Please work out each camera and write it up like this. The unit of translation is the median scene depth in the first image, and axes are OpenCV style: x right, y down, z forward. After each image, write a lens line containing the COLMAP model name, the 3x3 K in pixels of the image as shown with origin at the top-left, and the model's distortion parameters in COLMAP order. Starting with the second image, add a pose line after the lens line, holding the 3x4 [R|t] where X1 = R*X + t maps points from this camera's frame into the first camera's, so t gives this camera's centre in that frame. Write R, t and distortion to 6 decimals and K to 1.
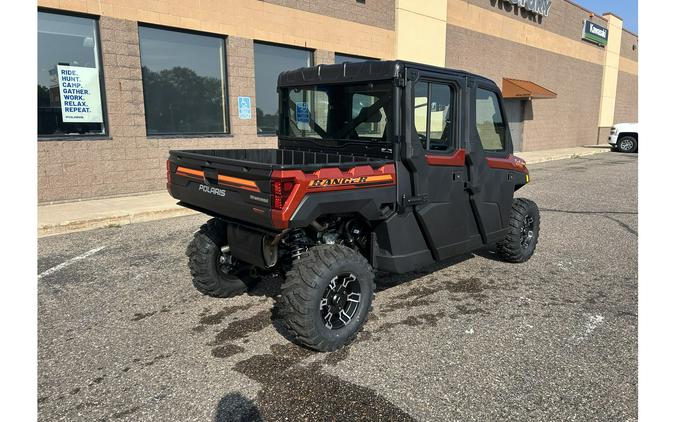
lens RADIAL K [[460.7, 0, 337.5], [0, 460.7, 211.0], [0, 0, 1]] dist [0.019982, 0.000358]
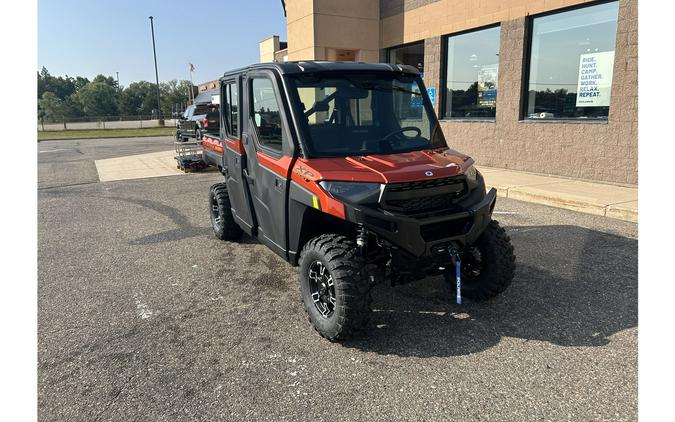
lens RADIAL K [[460.7, 0, 337.5], [0, 460.7, 211.0], [0, 0, 1]] dist [0.019982, 0.000358]
pose [[-0.286631, 0.207876, -0.935217, 1.095540], [-0.161823, 0.951645, 0.261123, -0.252072], [0.944275, 0.226185, -0.239132, 1.304507]]
